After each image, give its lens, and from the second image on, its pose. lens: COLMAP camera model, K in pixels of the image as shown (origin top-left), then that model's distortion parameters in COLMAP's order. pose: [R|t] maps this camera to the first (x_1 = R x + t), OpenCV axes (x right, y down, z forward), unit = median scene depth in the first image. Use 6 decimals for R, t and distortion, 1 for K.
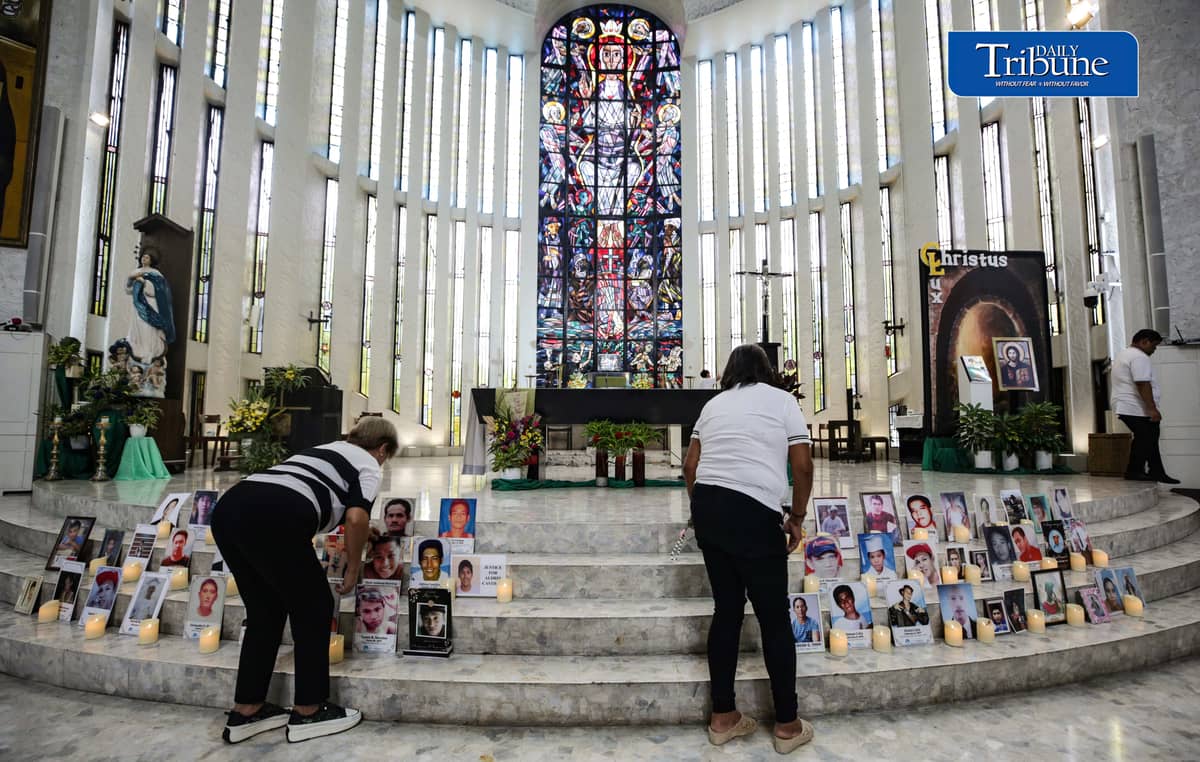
lens RADIAL K [[585.1, 0, 625.7], [0, 585.1, 389.6], [0, 0, 1]] dist [-0.047355, 0.014934]
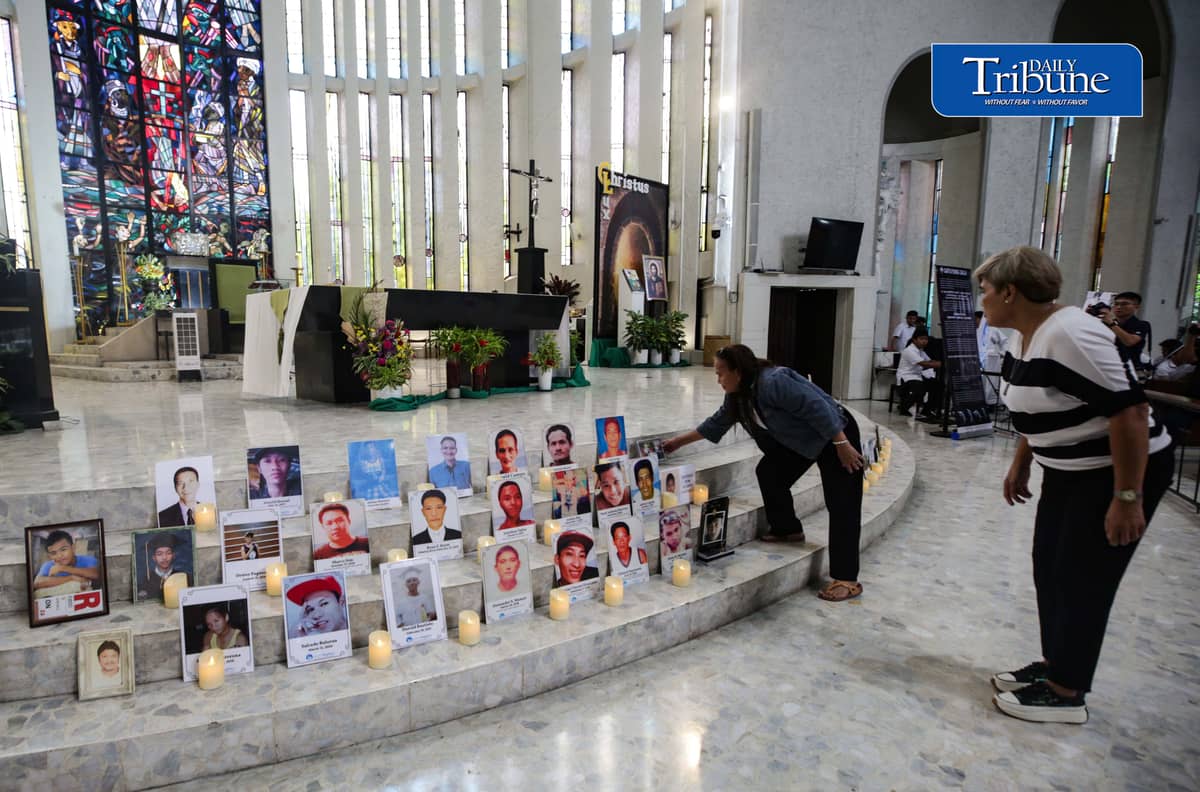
lens RADIAL K [[631.1, 0, 512.5], [0, 631.1, 421.6], [0, 0, 1]] dist [-0.045788, 0.014390]
pose [[0.767964, -0.097167, 0.633080, -0.247110], [-0.043738, 0.978163, 0.203187, -0.002424], [-0.638998, -0.183730, 0.746943, 0.074541]]
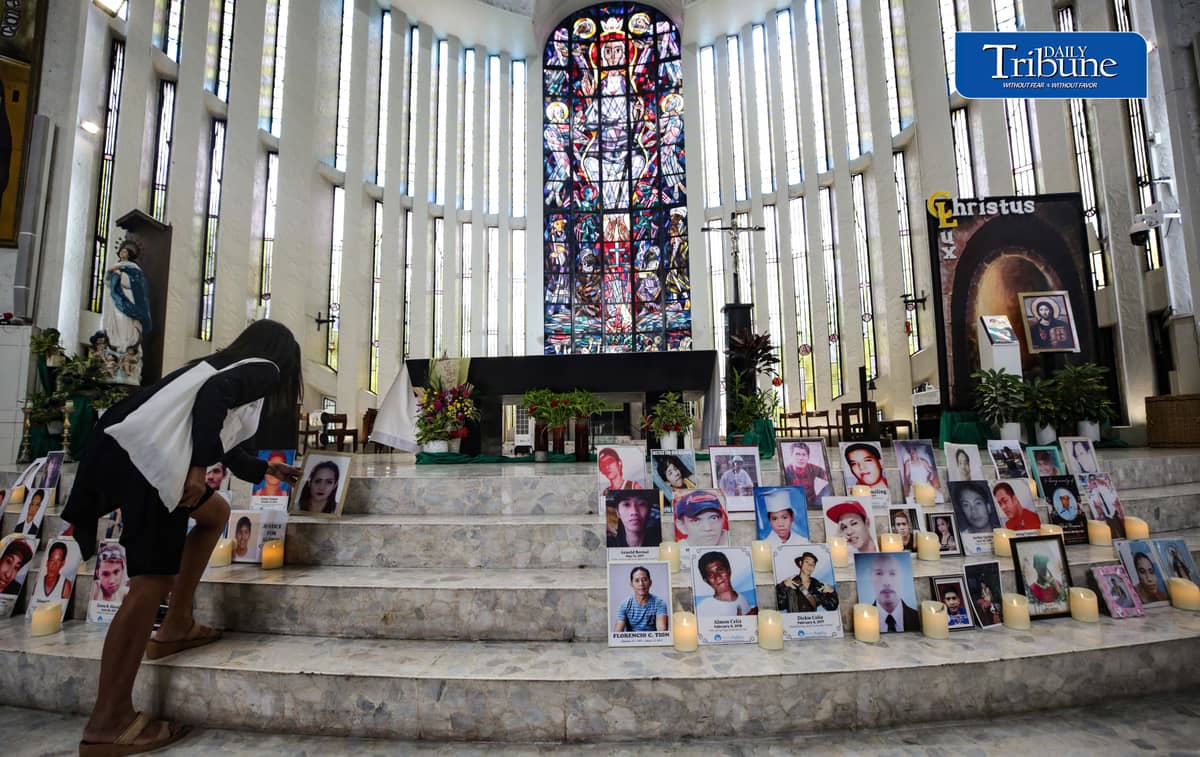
lens RADIAL K [[563.3, 0, 597.7], [0, 563.3, 385.1], [0, 0, 1]] dist [-0.046747, 0.014536]
pose [[0.991159, -0.030486, -0.129131, 0.065572], [0.027395, 0.999296, -0.025644, 0.029110], [0.129821, 0.021879, 0.991296, 0.059223]]
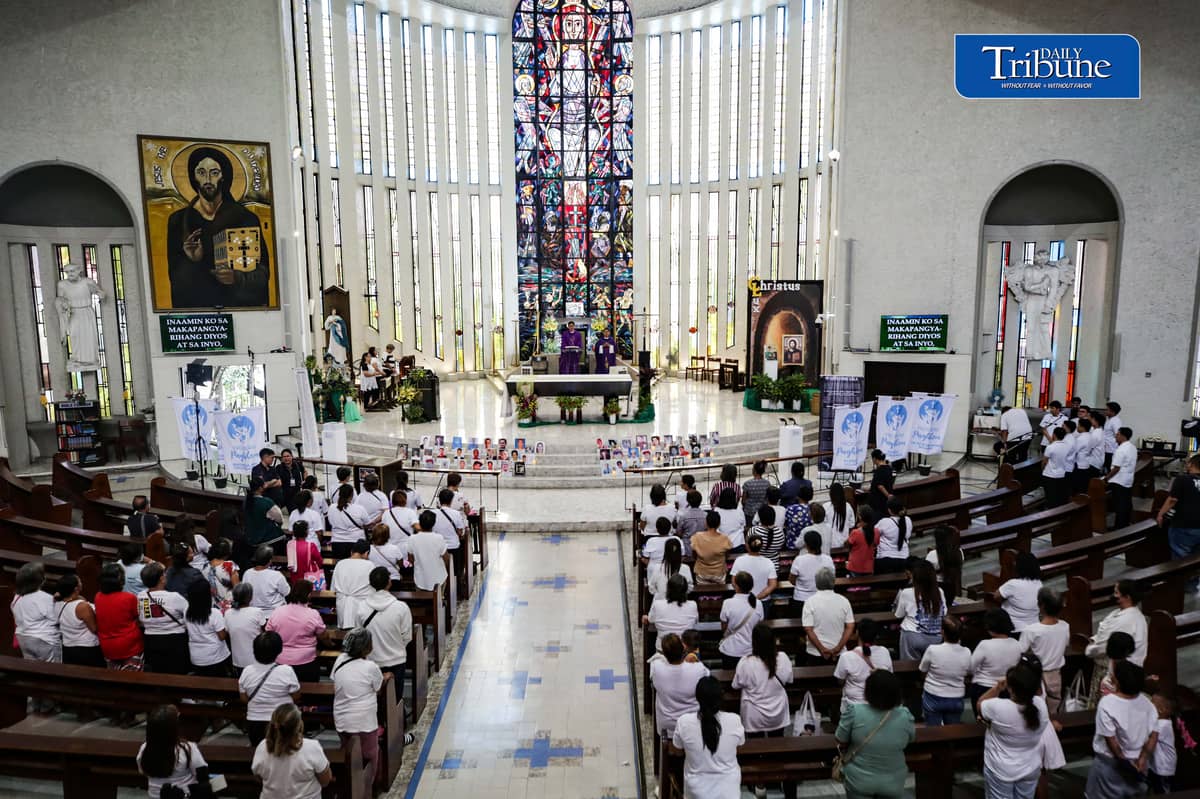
lens RADIAL K [[862.7, 0, 607.0], [0, 862.7, 402.5], [0, 0, 1]] dist [-0.003888, -0.000947]
pose [[0.999841, -0.003976, -0.017392, 0.078523], [0.007836, 0.973648, 0.227922, -0.284767], [0.016028, -0.228022, 0.973524, -0.948076]]
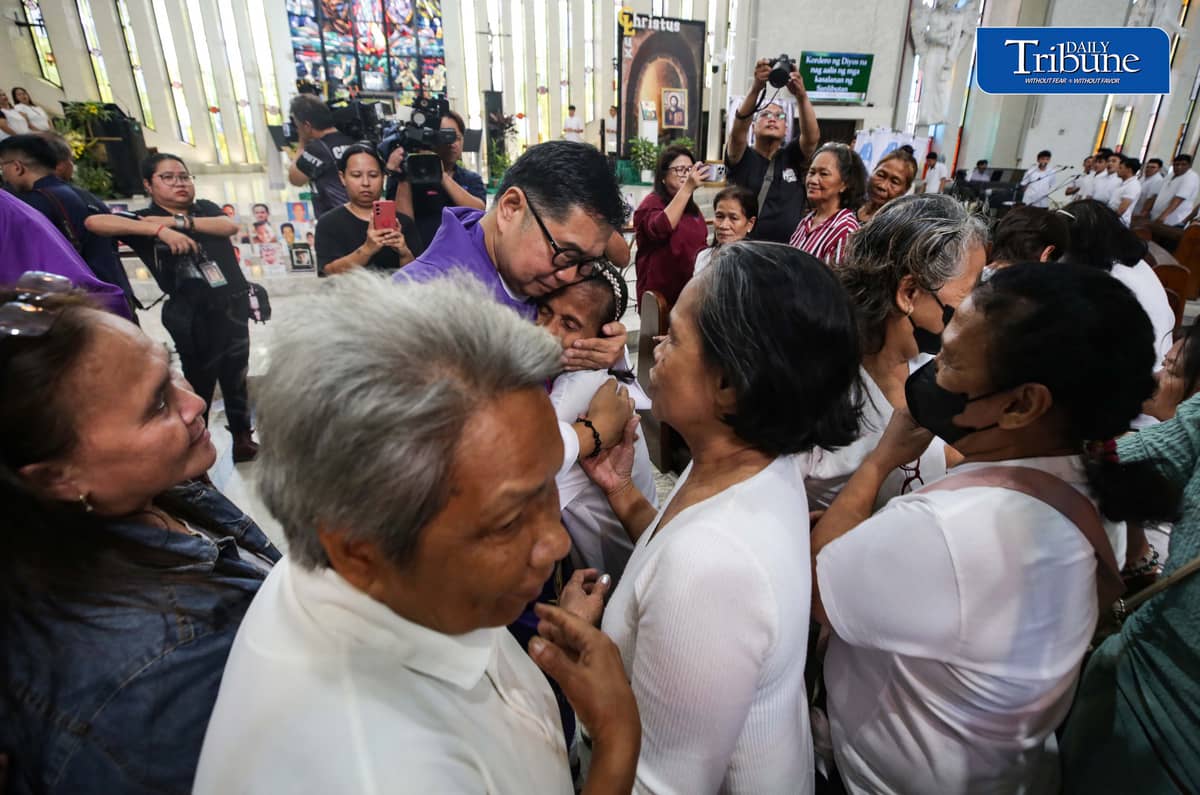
lens RADIAL K [[589.9, 0, 643.6], [0, 589.9, 363.1], [0, 0, 1]] dist [-0.043744, 0.012242]
pose [[0.933826, -0.107936, 0.341056, 0.014956], [-0.045842, 0.909427, 0.413330, -0.038408], [-0.354779, -0.401613, 0.844298, -0.275157]]
